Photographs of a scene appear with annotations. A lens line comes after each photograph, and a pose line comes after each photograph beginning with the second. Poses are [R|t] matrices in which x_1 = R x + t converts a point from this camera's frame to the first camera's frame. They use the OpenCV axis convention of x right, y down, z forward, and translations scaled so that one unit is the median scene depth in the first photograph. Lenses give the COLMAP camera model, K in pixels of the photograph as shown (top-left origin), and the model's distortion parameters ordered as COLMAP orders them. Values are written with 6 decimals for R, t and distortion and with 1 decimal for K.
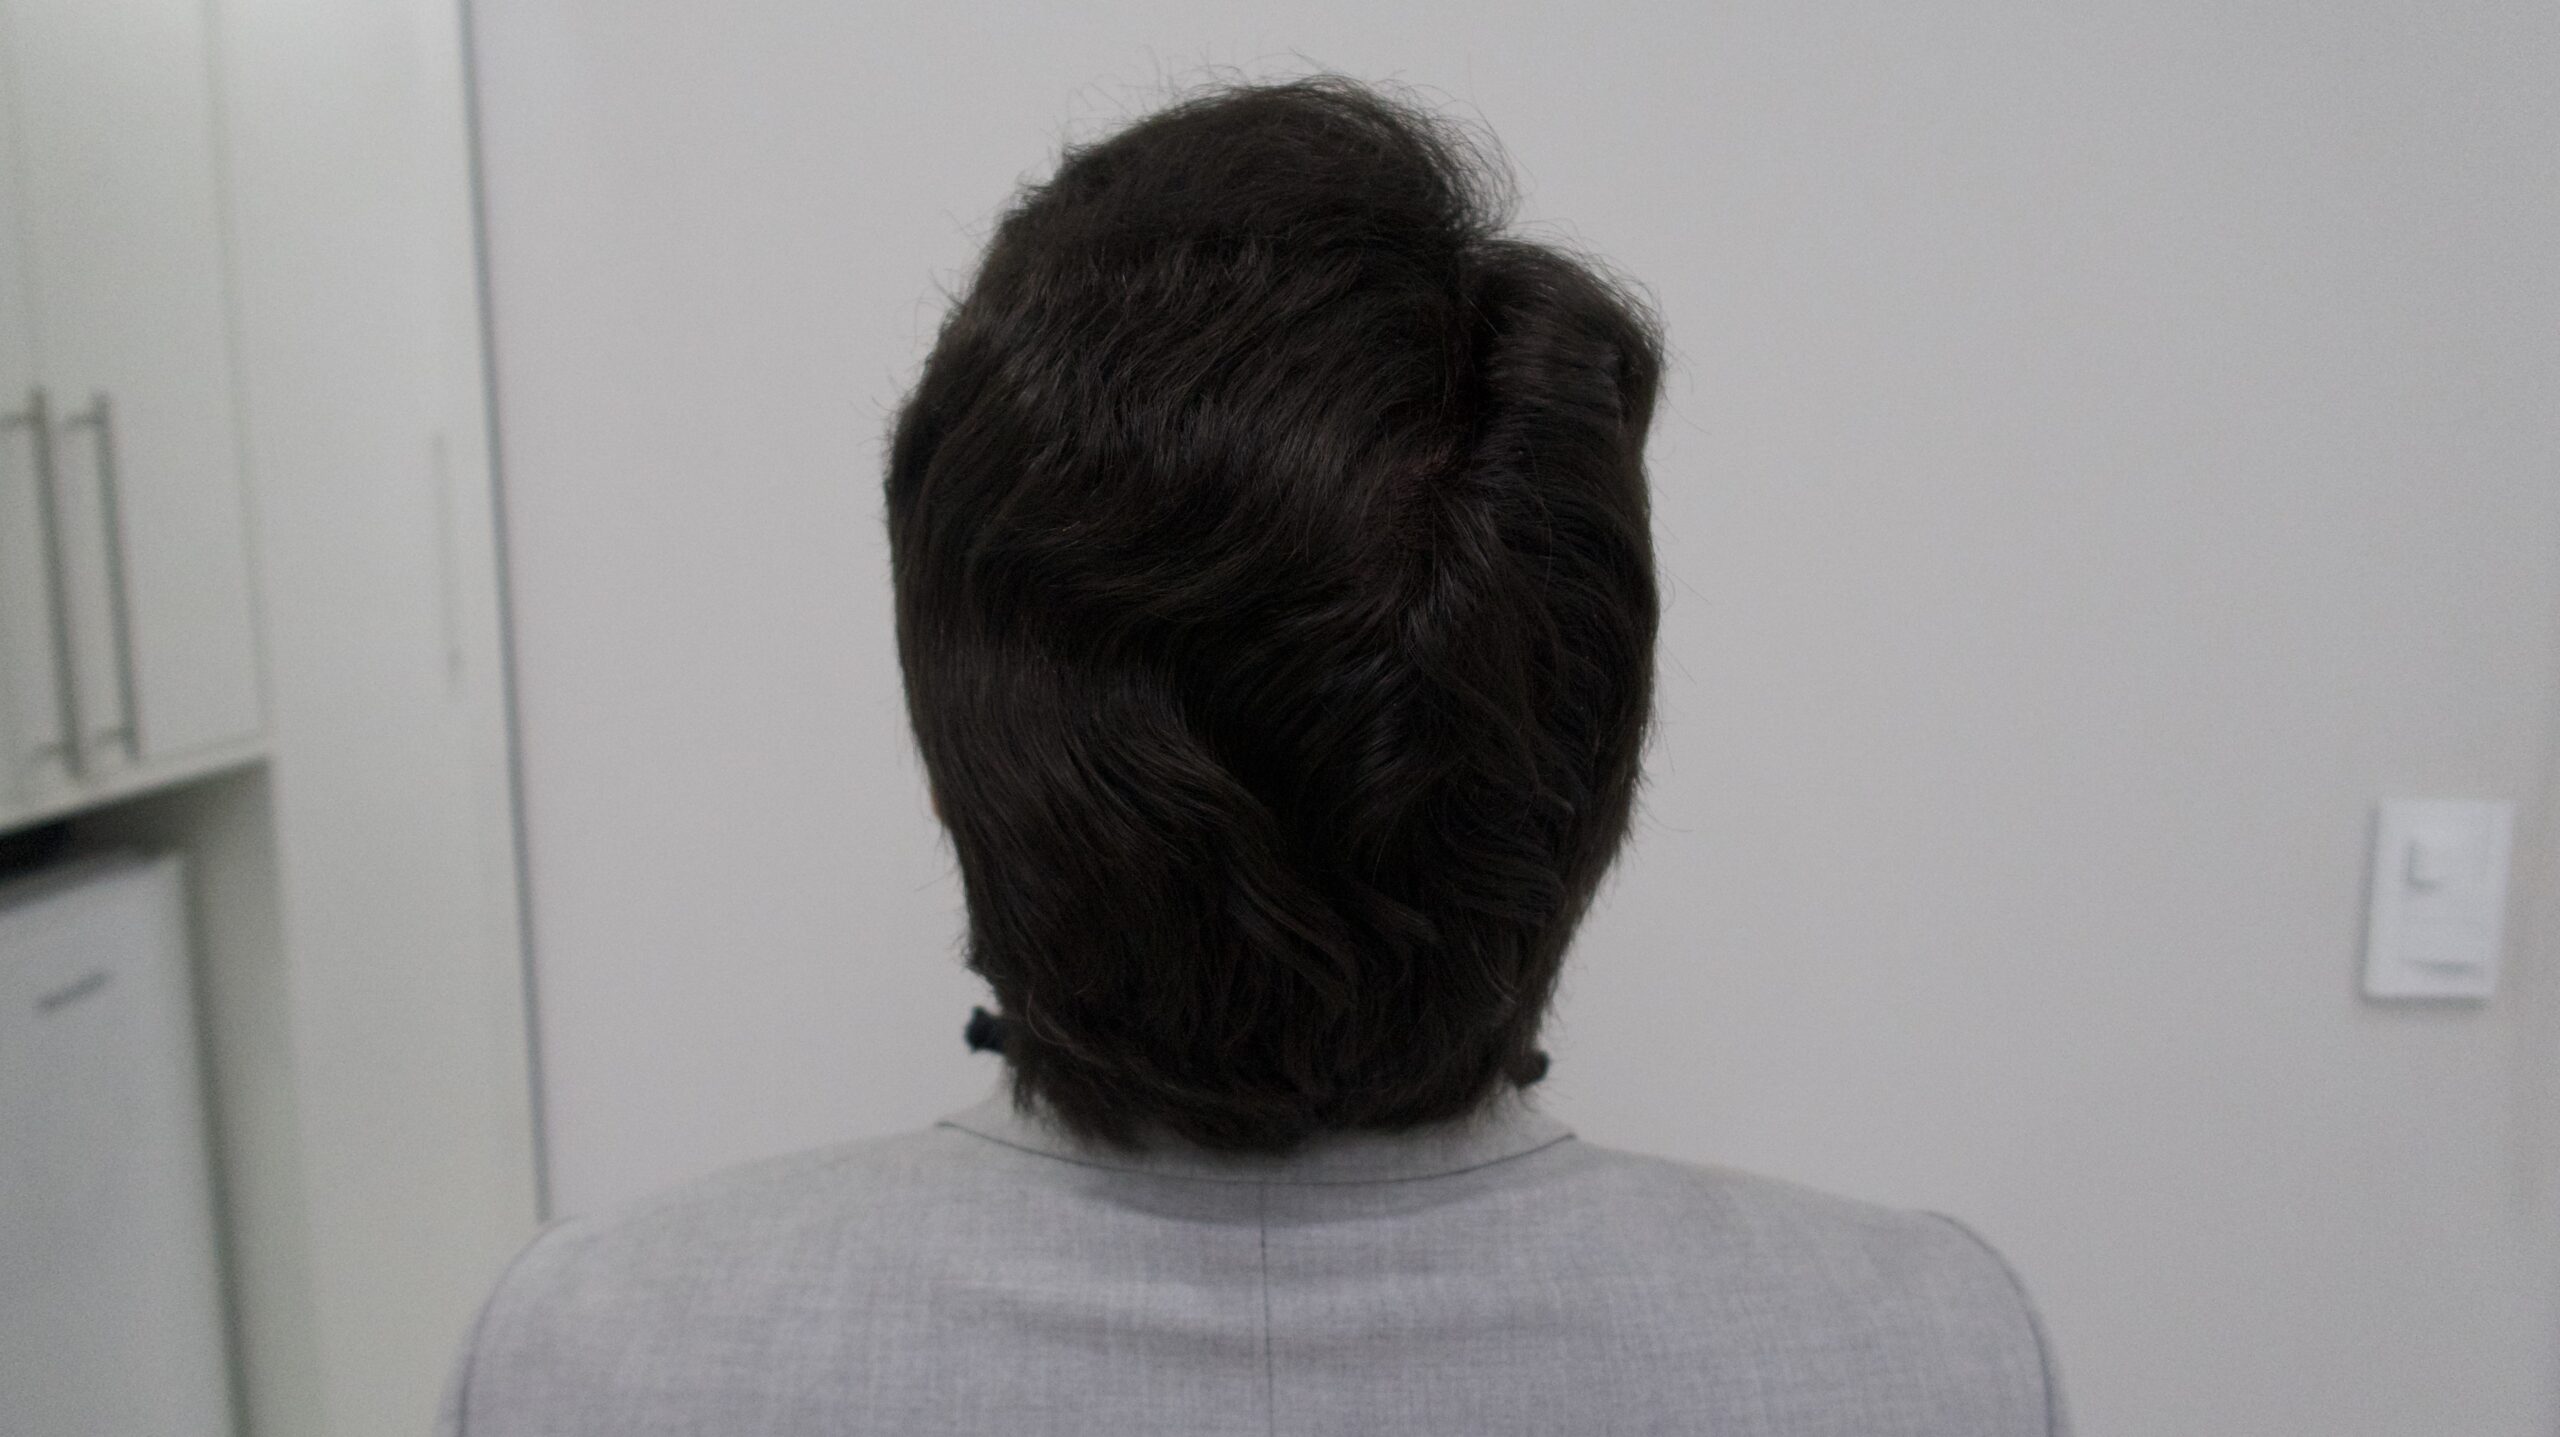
lens RADIAL K [[1021.4, 0, 1294.5], [0, 1021.4, 718.5], [0, 0, 1]] dist [-0.001534, -0.000163]
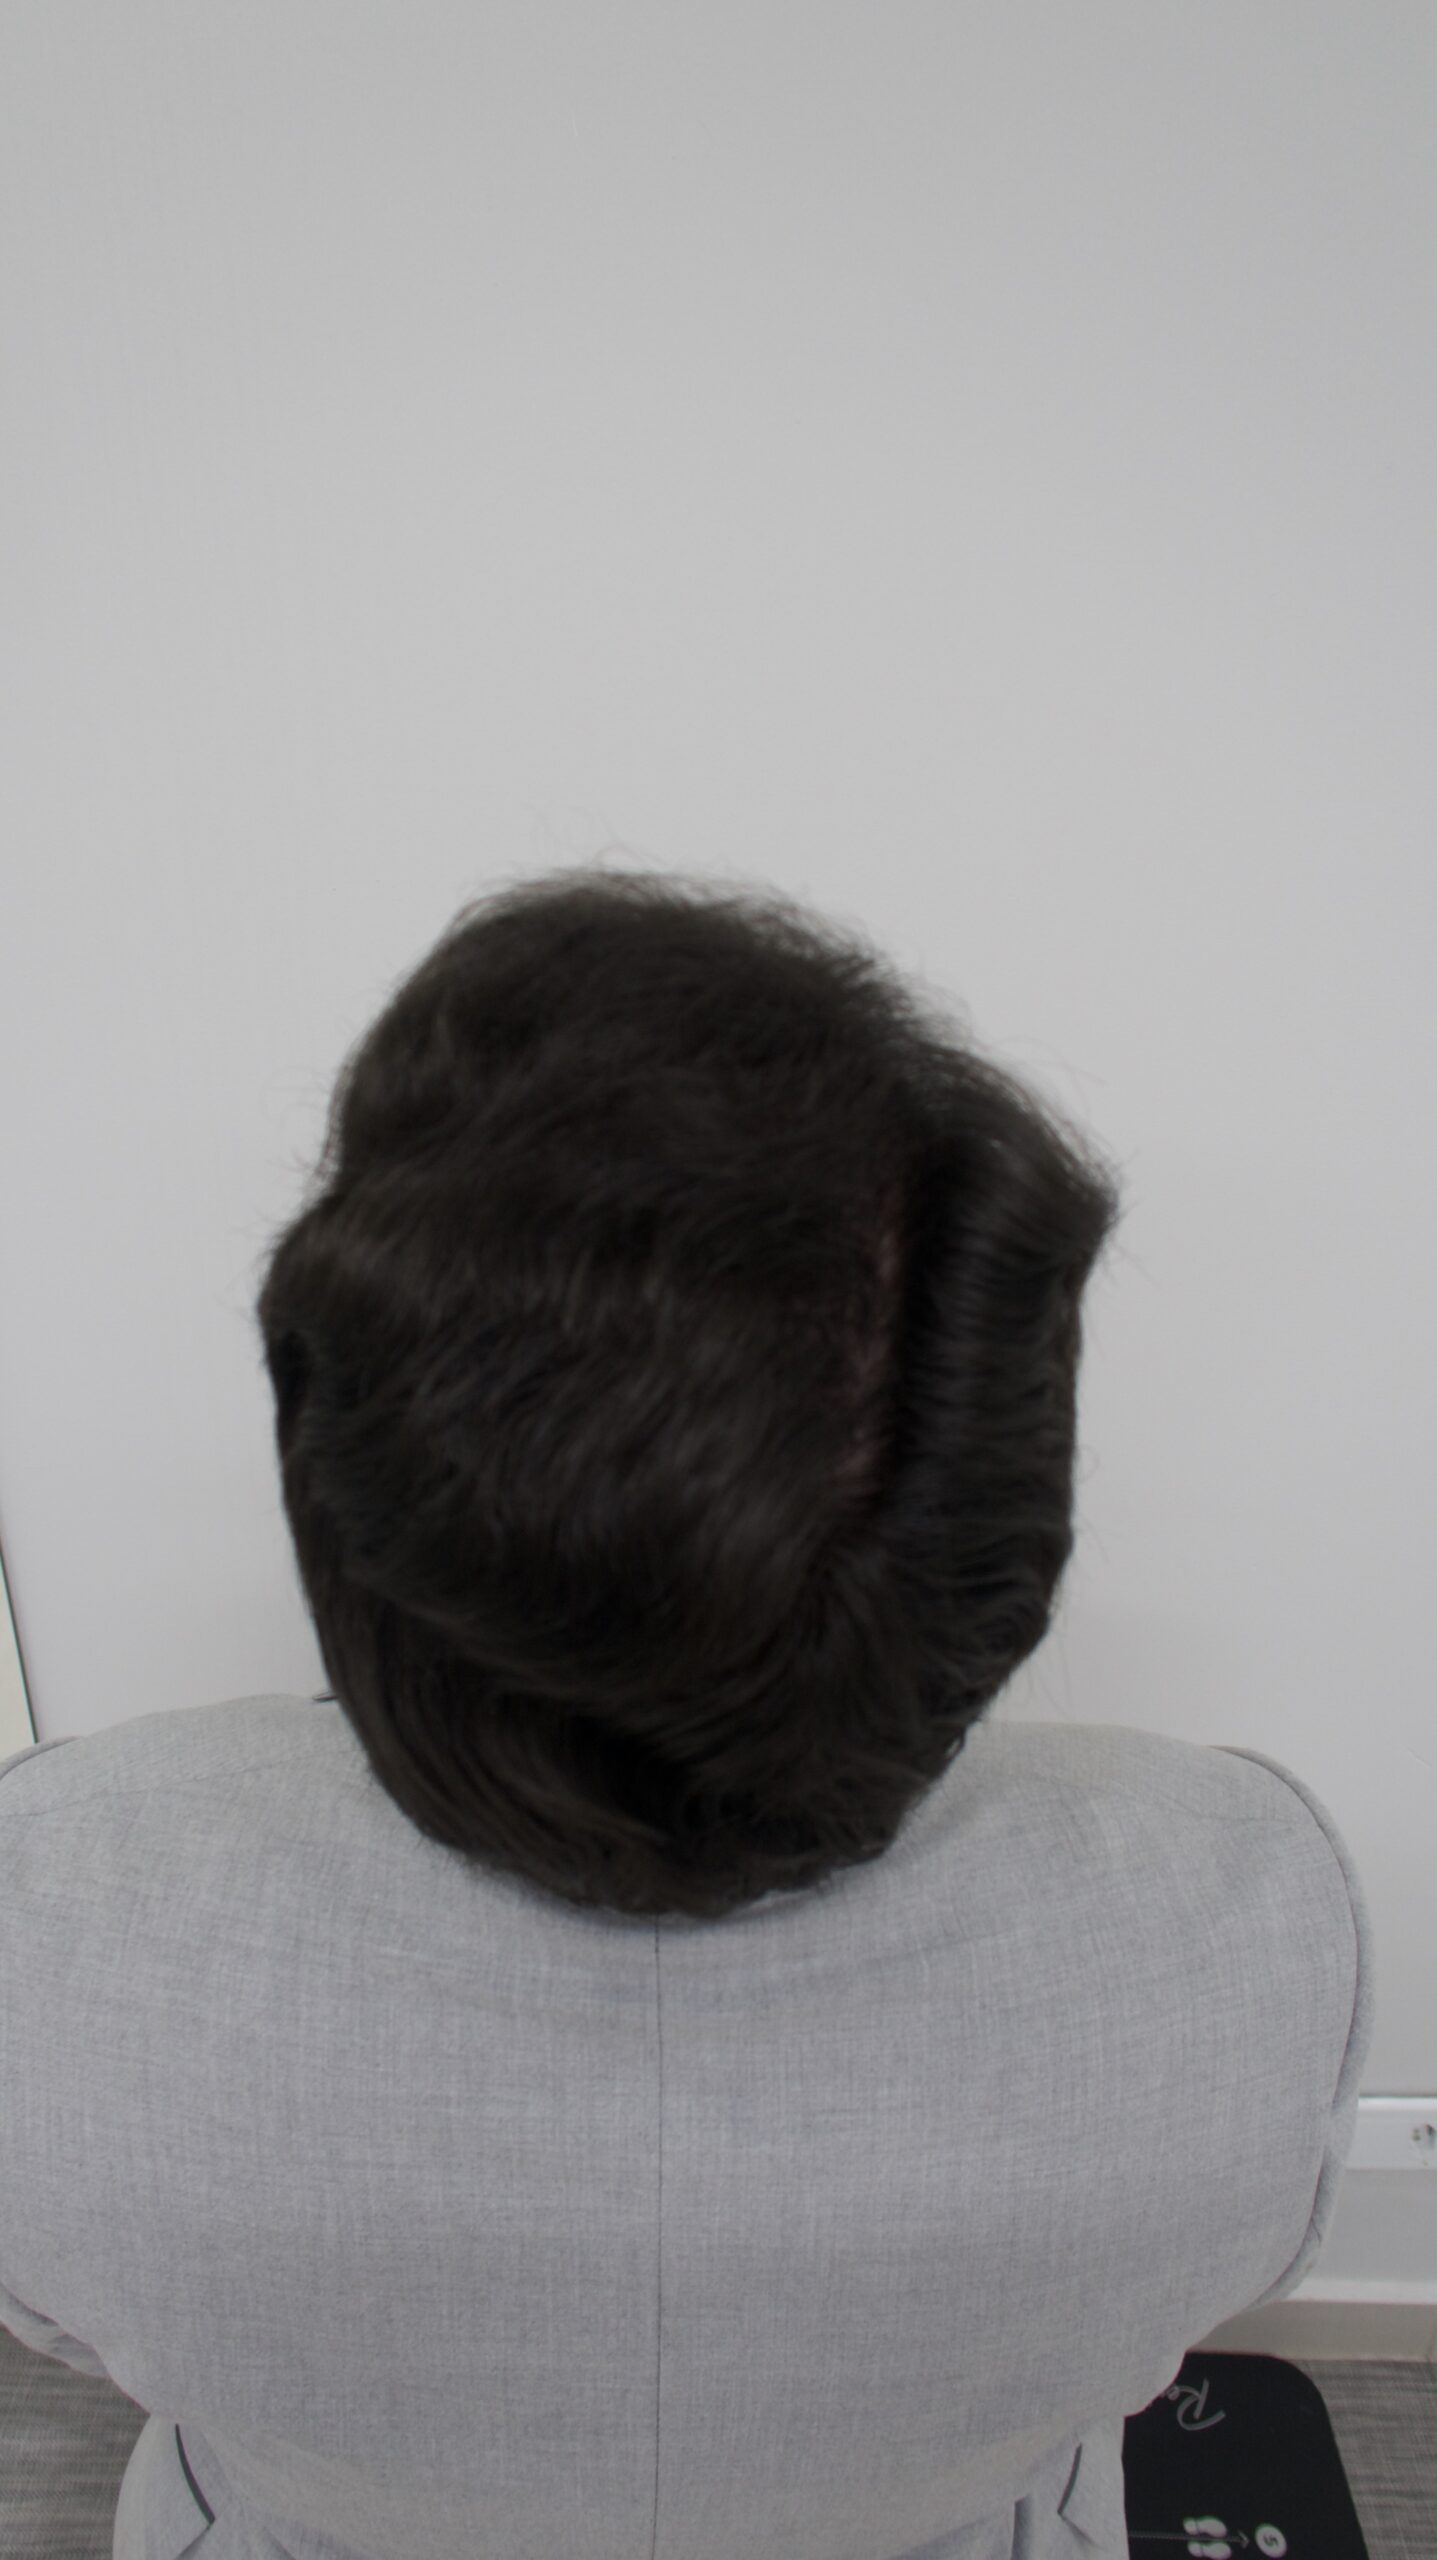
lens RADIAL K [[1026.7, 0, 718.5], [0, 1026.7, 1280.0], [0, 0, 1]] dist [0.001340, 0.000111]
pose [[0.999402, 0.032743, 0.011095, -0.000938], [-0.034360, 0.976158, 0.214325, -0.379437], [-0.003813, -0.214578, 0.976699, 0.080512]]
